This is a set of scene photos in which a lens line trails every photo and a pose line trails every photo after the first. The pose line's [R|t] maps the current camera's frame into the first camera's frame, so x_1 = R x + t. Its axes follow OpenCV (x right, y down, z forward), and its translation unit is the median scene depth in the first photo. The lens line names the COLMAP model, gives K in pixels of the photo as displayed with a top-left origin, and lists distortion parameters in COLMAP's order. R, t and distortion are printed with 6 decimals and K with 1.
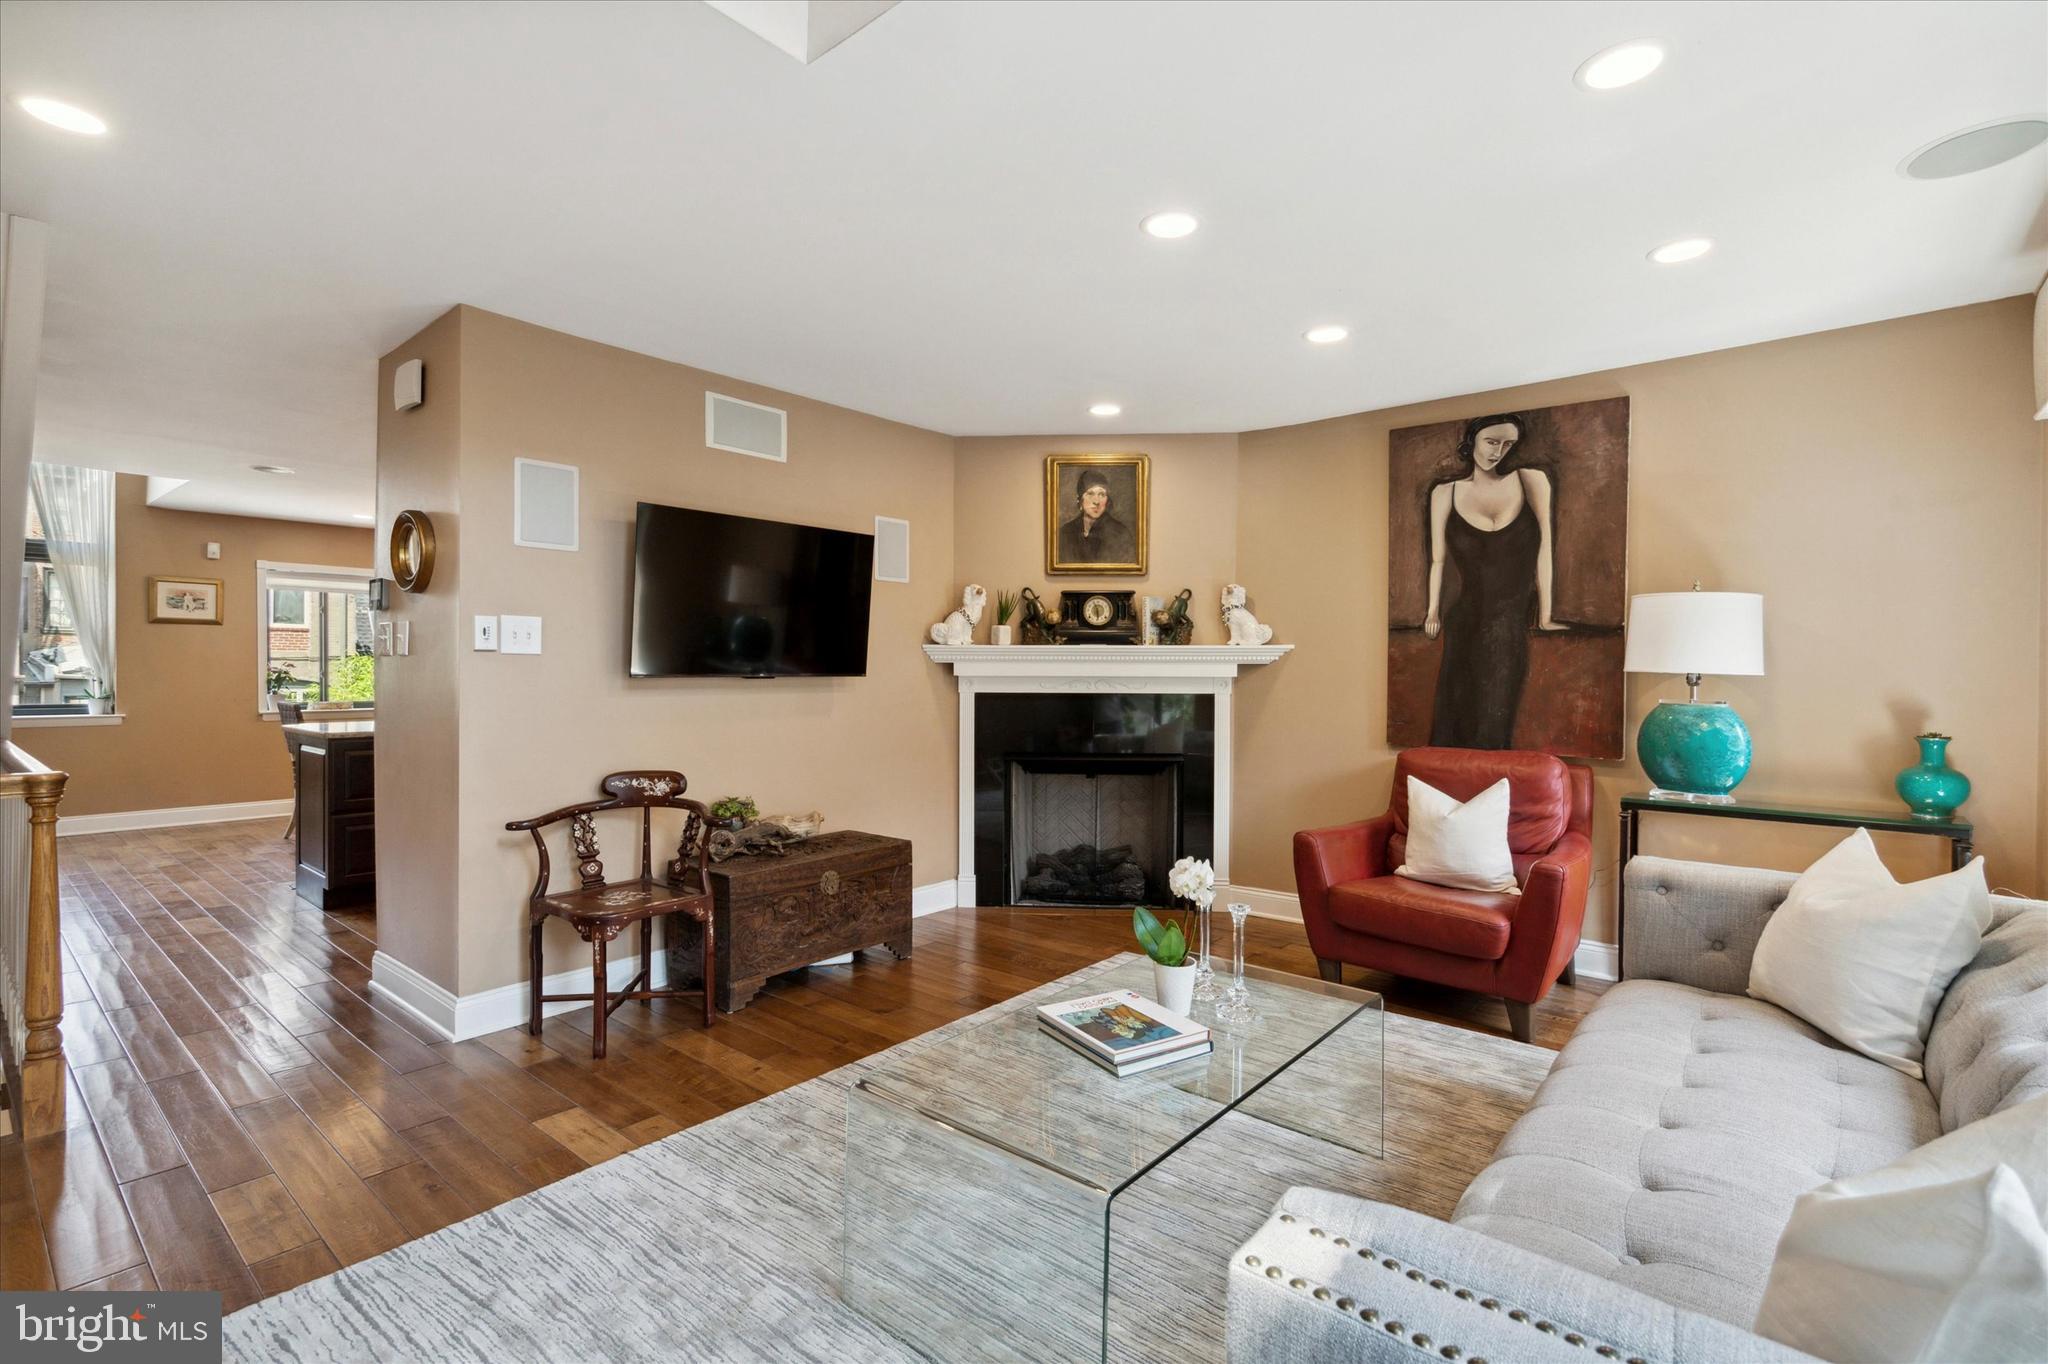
lens RADIAL K [[929.4, 0, 1020.0], [0, 929.4, 683.9], [0, 0, 1]] dist [-0.005388, 0.001505]
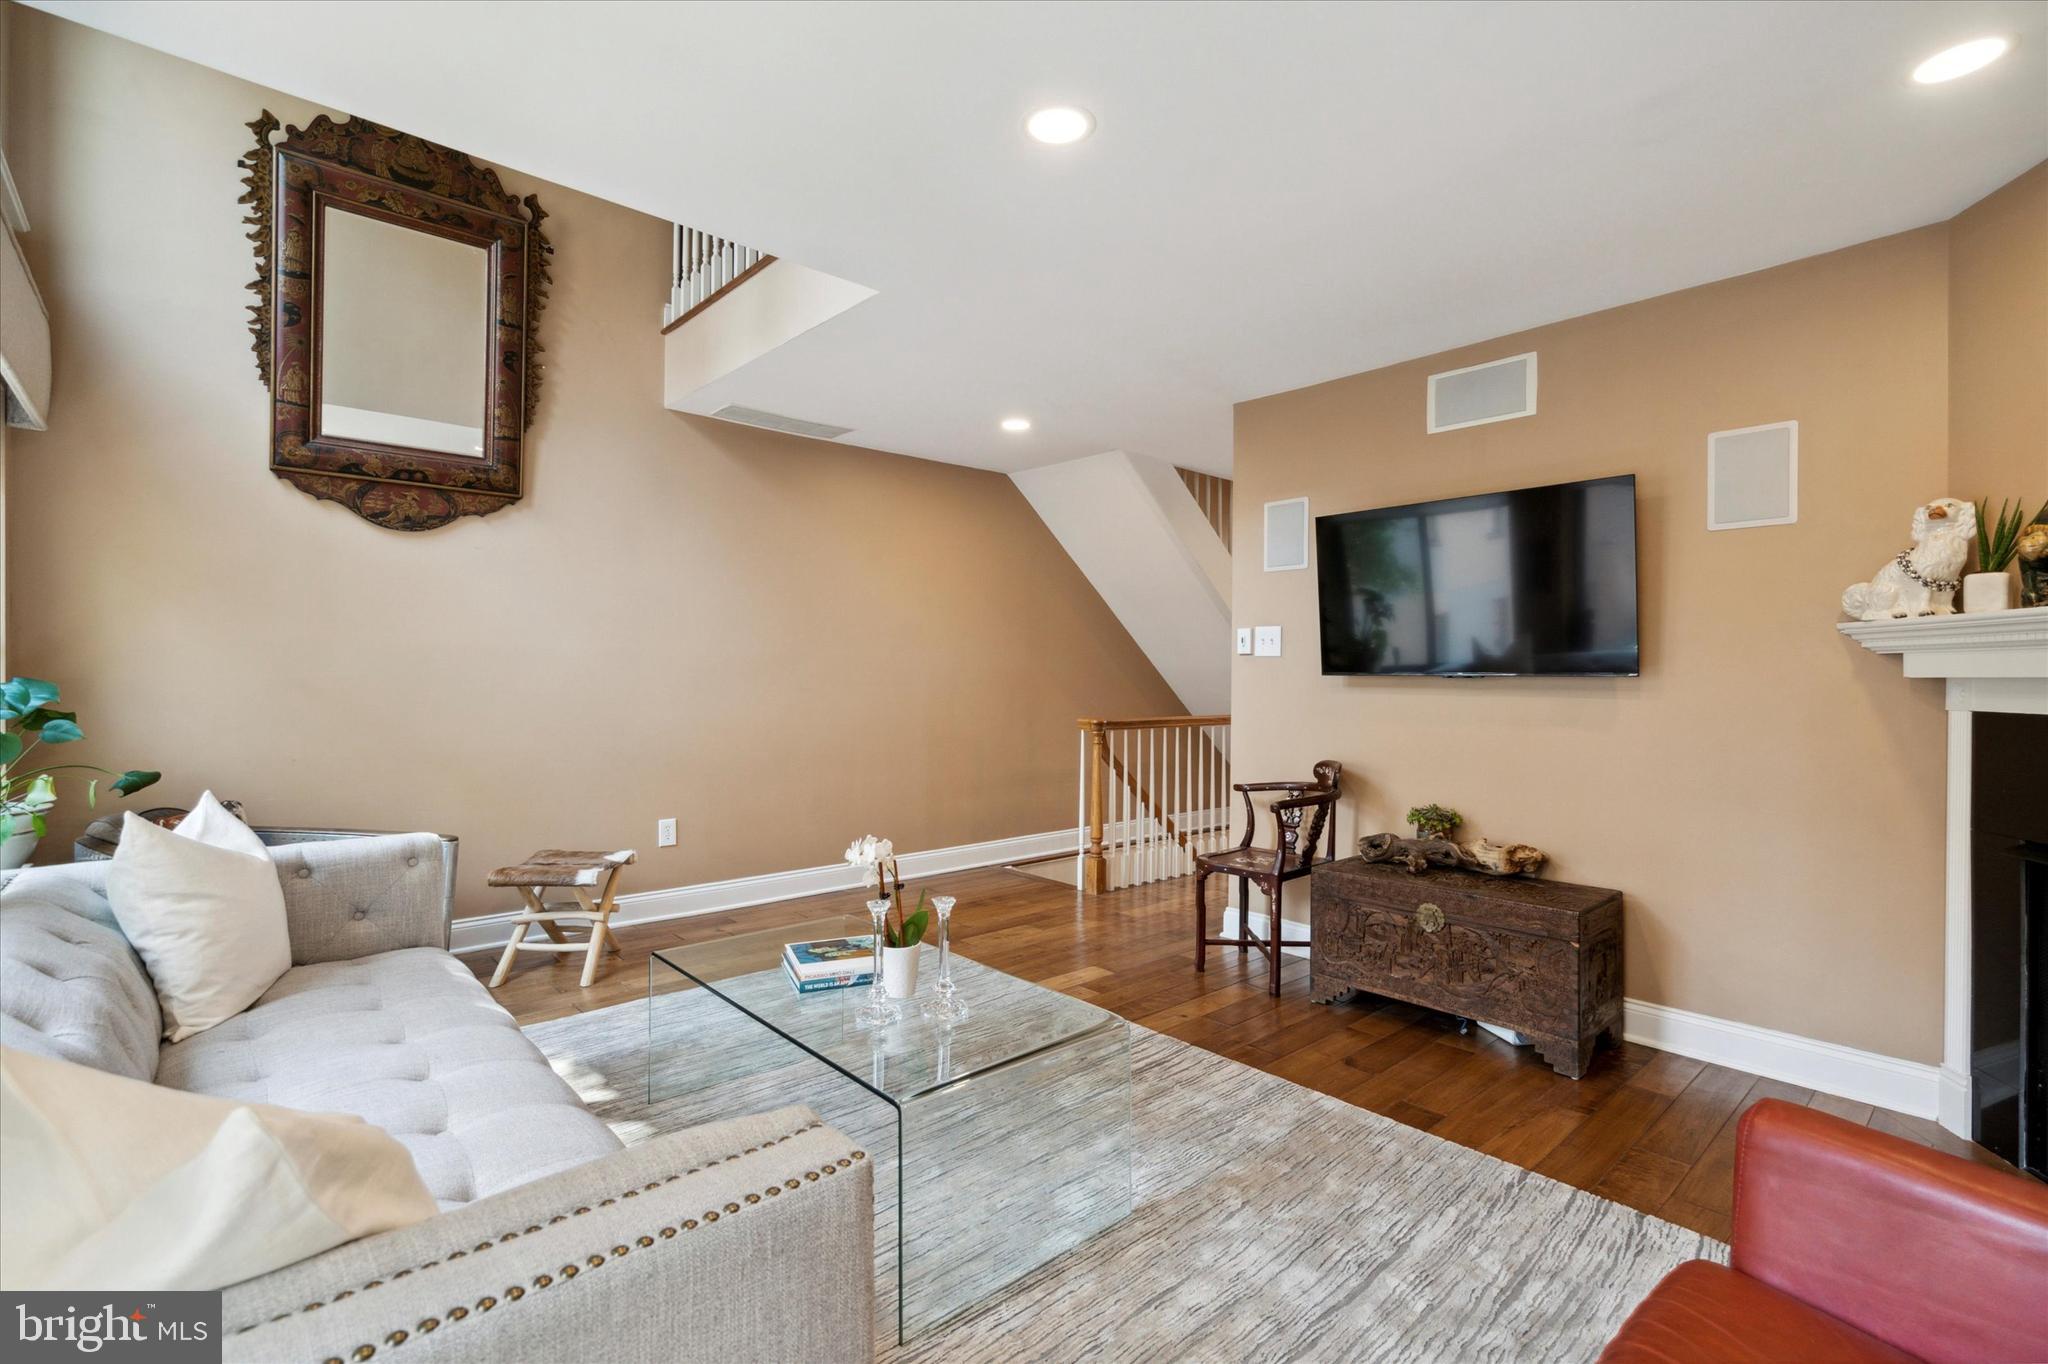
lens RADIAL K [[920.2, 0, 1024.0], [0, 920.2, 682.0], [0, 0, 1]] dist [-0.060814, 0.000081]
pose [[-0.147654, -0.000812, -0.989039, 0.682235], [-0.024160, 0.999704, 0.002786, 0.007306], [0.988744, 0.024307, -0.147630, 0.776741]]
